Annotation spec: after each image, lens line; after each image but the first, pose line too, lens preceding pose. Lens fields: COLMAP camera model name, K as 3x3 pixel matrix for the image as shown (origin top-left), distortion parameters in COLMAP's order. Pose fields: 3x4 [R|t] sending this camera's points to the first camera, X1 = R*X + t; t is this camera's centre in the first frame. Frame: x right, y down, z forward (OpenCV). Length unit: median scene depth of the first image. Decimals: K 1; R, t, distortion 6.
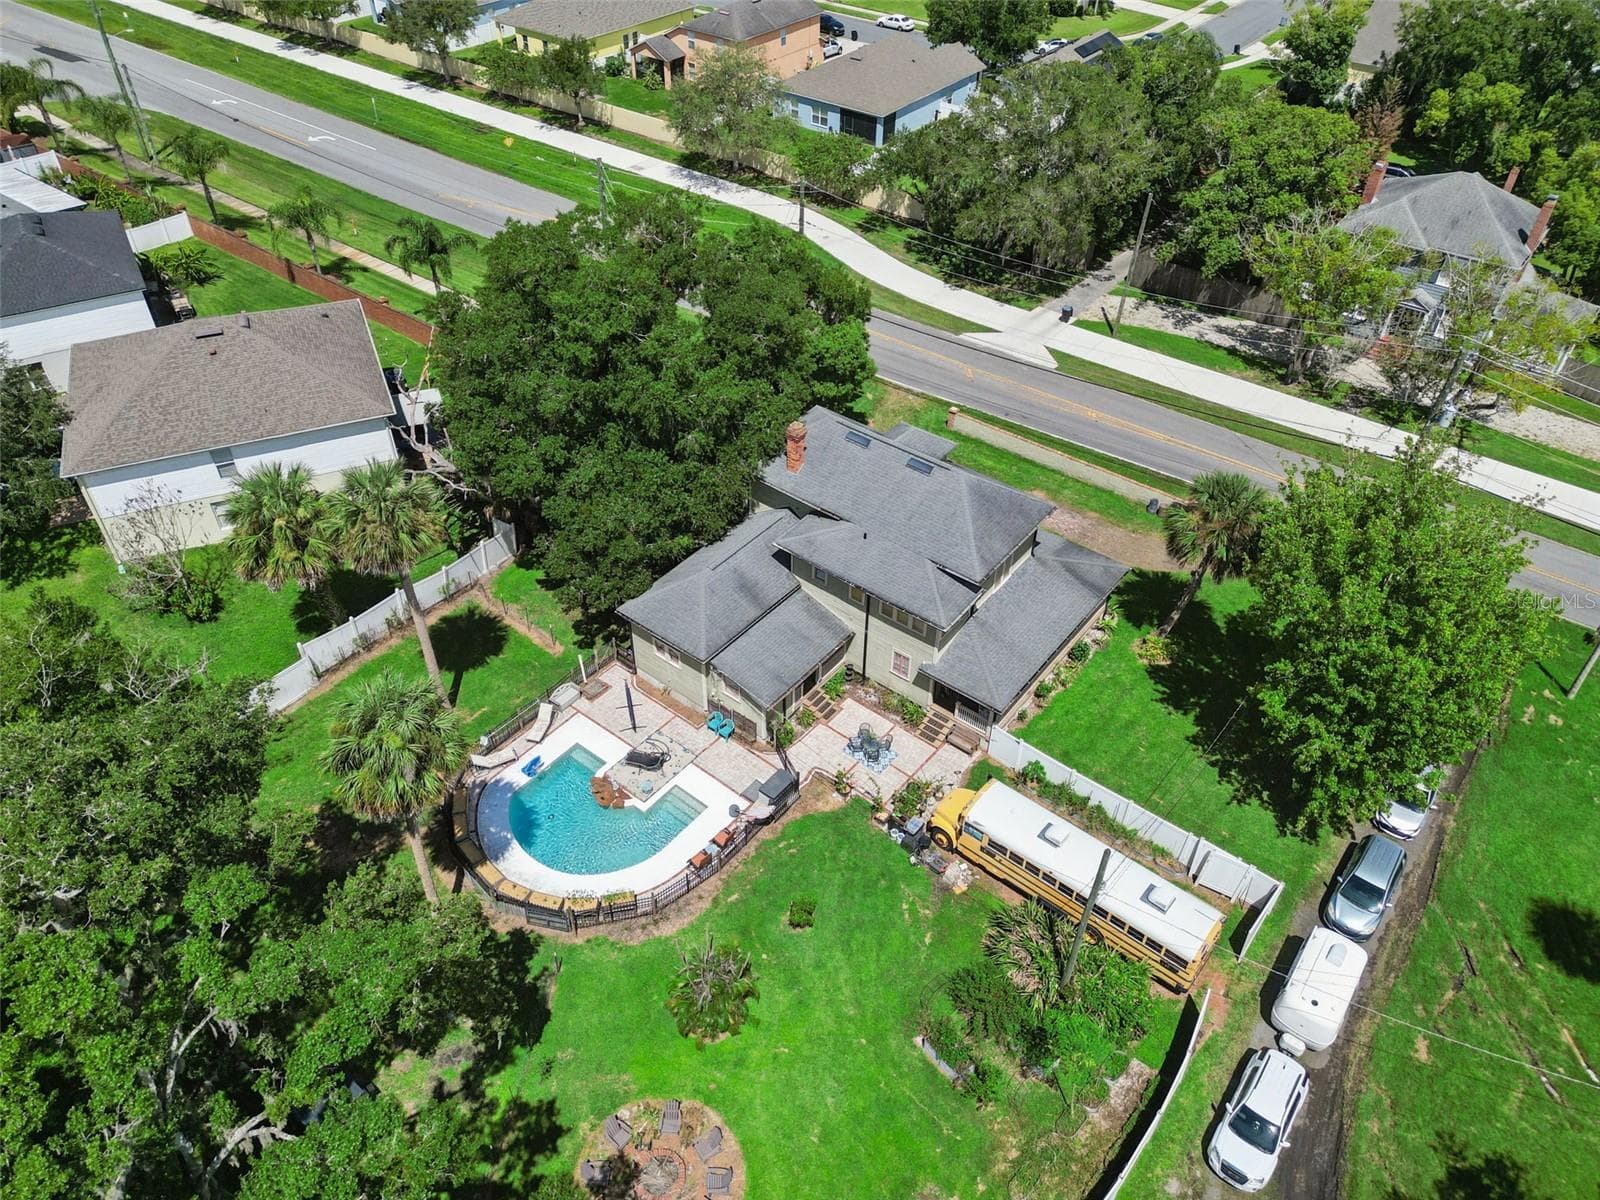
lens RADIAL K [[1138.9, 0, 823.7], [0, 1138.9, 599.8], [0, 0, 1]] dist [0.072676, -0.074533]
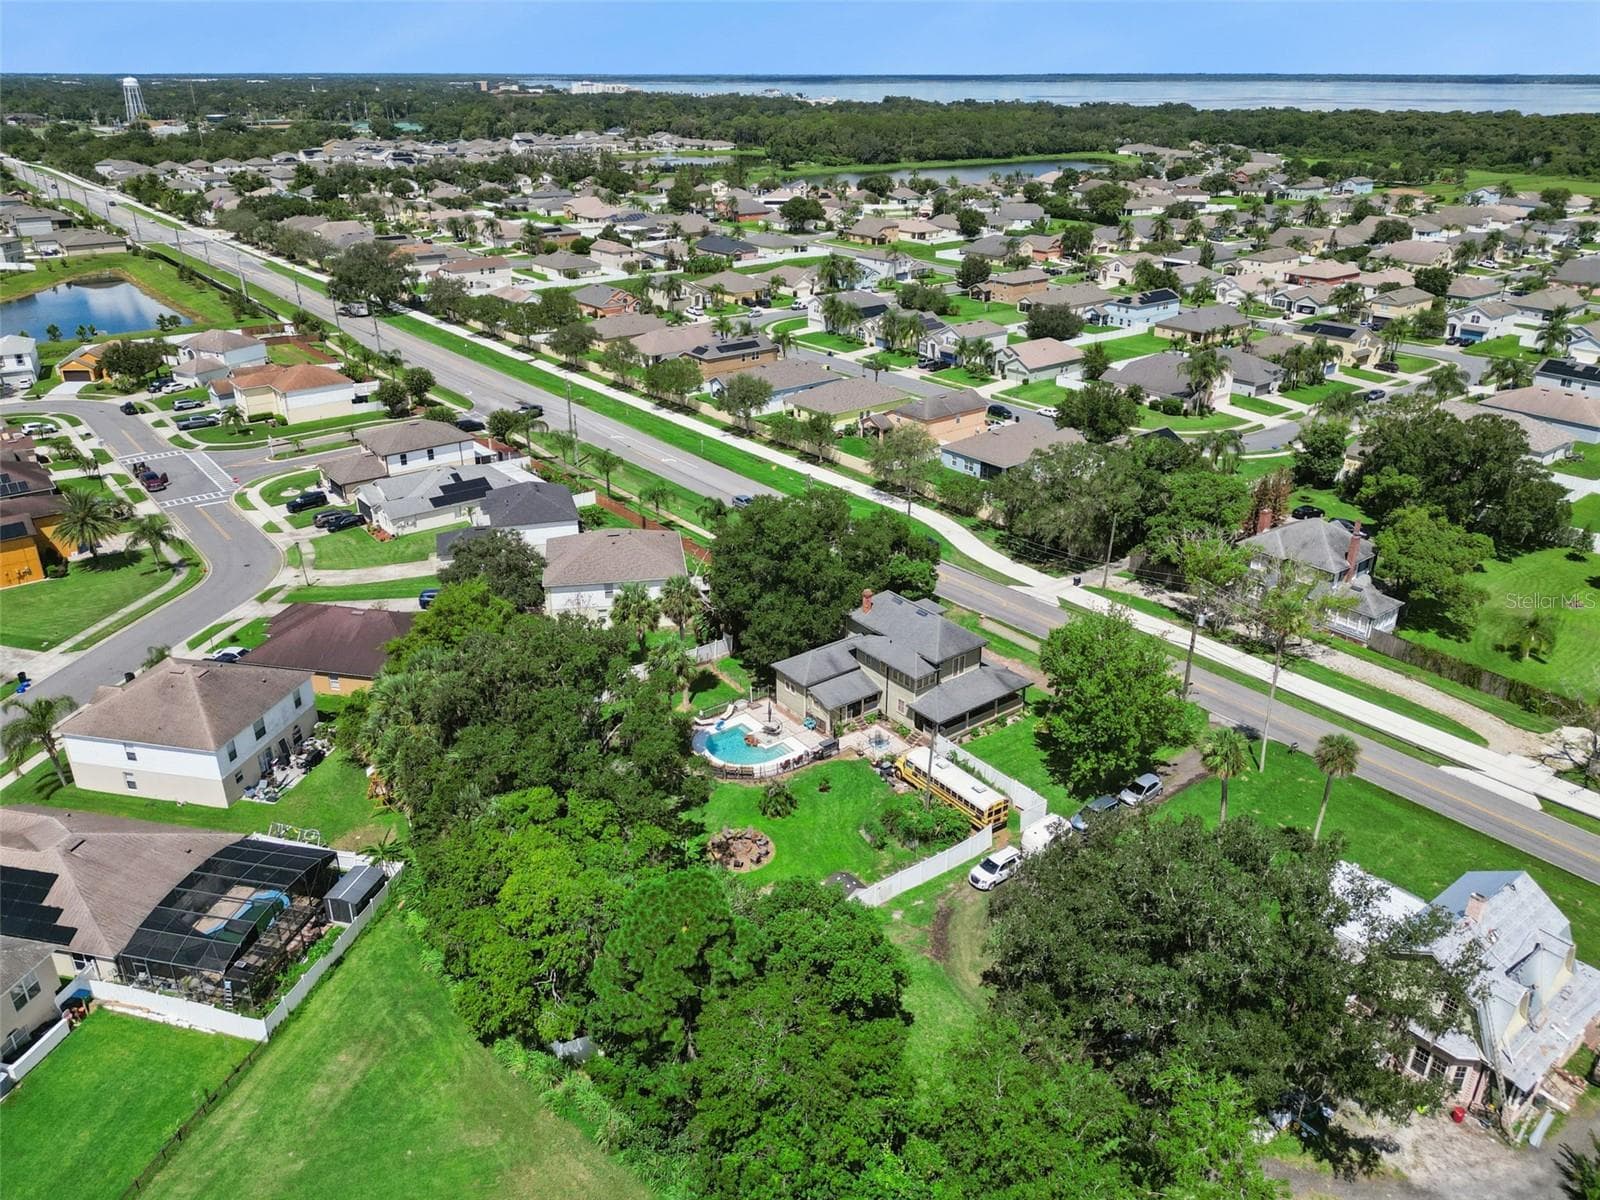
lens RADIAL K [[1138.9, 0, 823.7], [0, 1138.9, 599.8], [0, 0, 1]] dist [0.072676, -0.074533]
pose [[0.971161, 0.089584, -0.220954, 0.211221], [-0.148282, 0.952637, -0.265509, 0.251843], [0.186704, 0.290616, 0.938448, -0.568660]]
